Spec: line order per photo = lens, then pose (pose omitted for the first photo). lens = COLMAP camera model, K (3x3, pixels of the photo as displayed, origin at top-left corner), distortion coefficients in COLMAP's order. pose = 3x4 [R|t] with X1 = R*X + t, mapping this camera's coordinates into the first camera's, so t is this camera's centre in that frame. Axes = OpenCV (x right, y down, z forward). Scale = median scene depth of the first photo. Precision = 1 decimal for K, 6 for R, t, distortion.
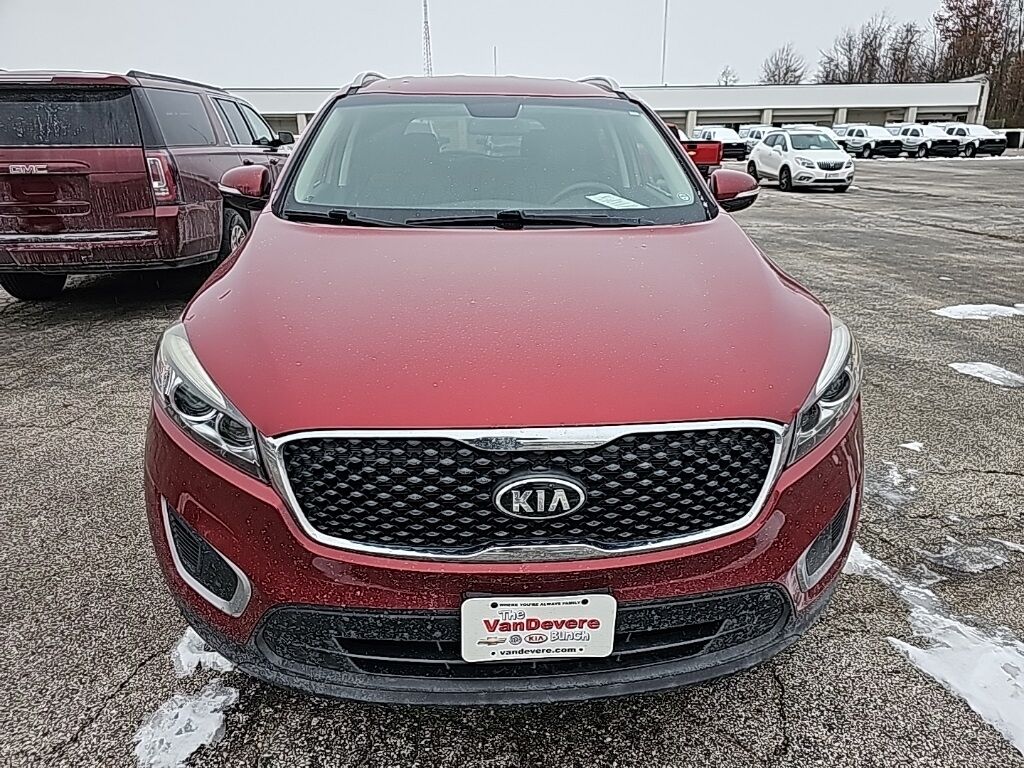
lens RADIAL K [[668.4, 0, 513.5], [0, 668.4, 349.8], [0, 0, 1]] dist [0.082312, -0.071944]
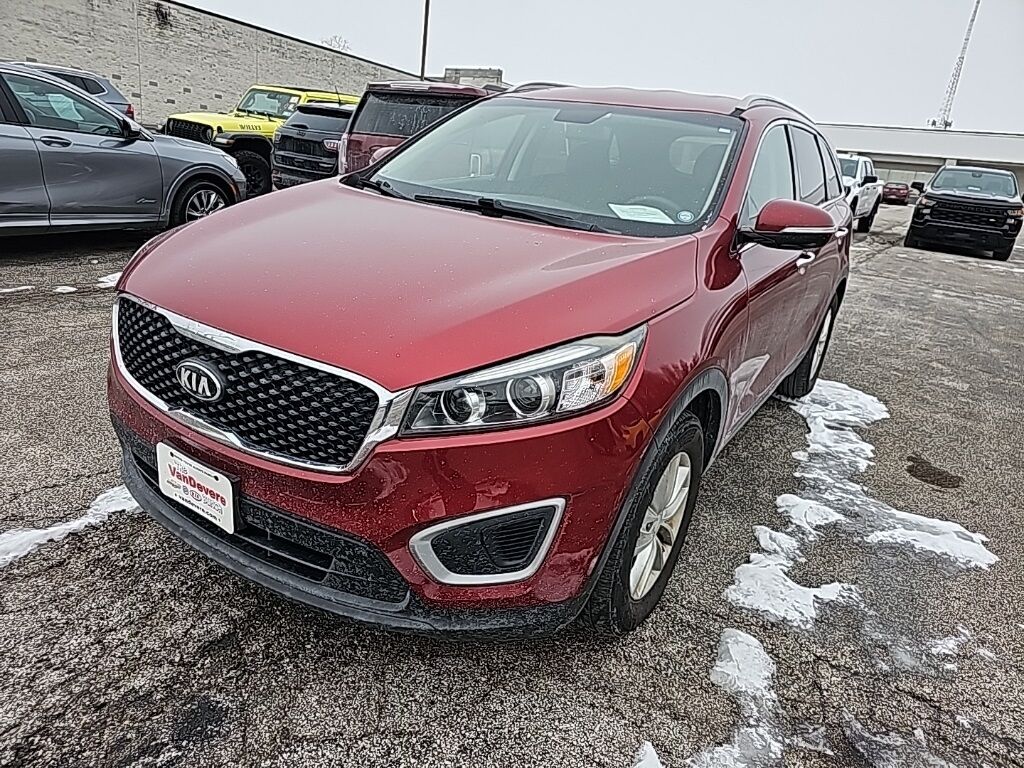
lens RADIAL K [[668.4, 0, 513.5], [0, 668.4, 349.8], [0, 0, 1]] dist [0.082312, -0.071944]
pose [[0.797923, 0.252222, -0.547452, 1.108212], [-0.274236, 0.960705, 0.042911, -0.048181], [0.536763, 0.115891, 0.835736, 0.228590]]
